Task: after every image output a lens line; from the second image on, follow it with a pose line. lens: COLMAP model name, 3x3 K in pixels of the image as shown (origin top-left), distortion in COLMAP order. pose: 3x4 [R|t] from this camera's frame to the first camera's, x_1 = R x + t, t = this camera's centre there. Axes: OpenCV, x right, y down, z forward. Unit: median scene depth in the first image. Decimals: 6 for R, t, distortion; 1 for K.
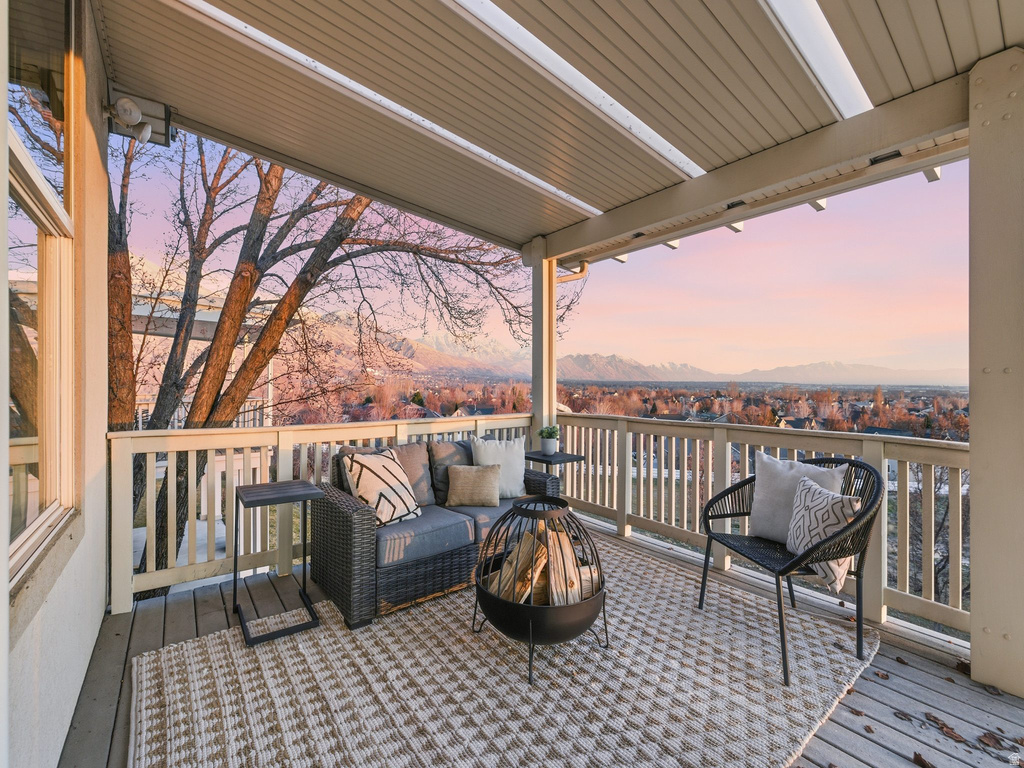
lens RADIAL K [[437.0, 0, 506.8], [0, 437.0, 382.3], [0, 0, 1]] dist [0.000528, -0.000041]
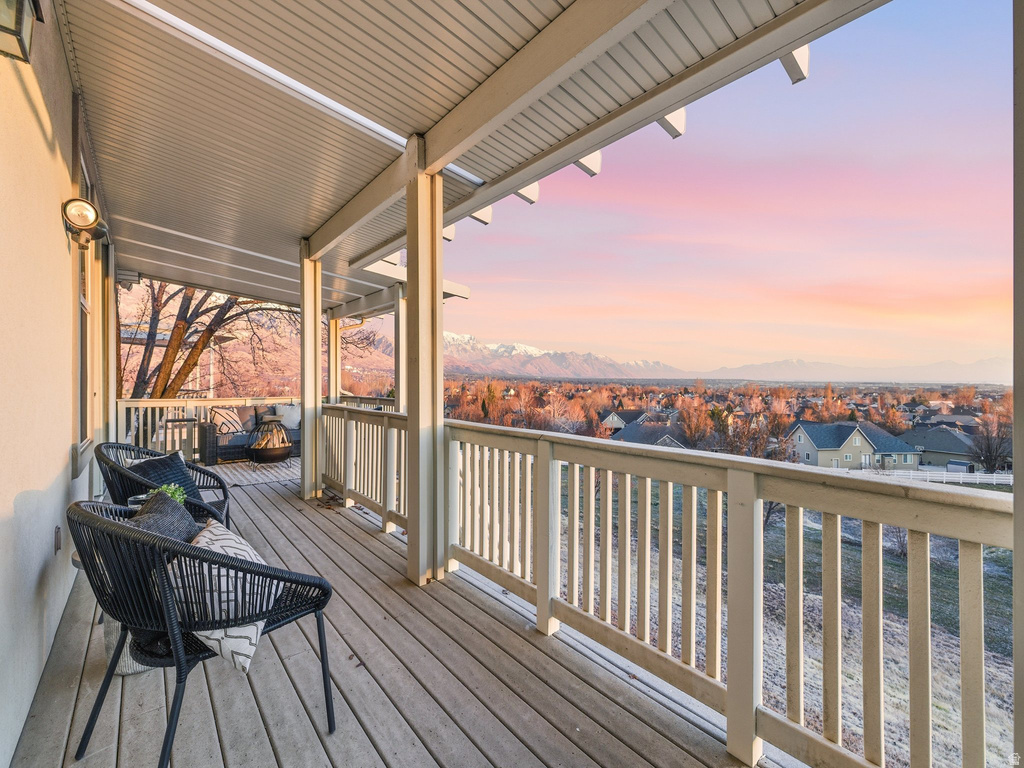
lens RADIAL K [[431.0, 0, 502.5], [0, 431.0, 381.1], [0, 0, 1]] dist [0.011998, -0.000089]
pose [[0.999339, -0.000567, 0.036353, 0.598860], [0.000437, 0.999993, 0.003593, -0.002551], [-0.036354, -0.003574, 0.999333, -0.771256]]
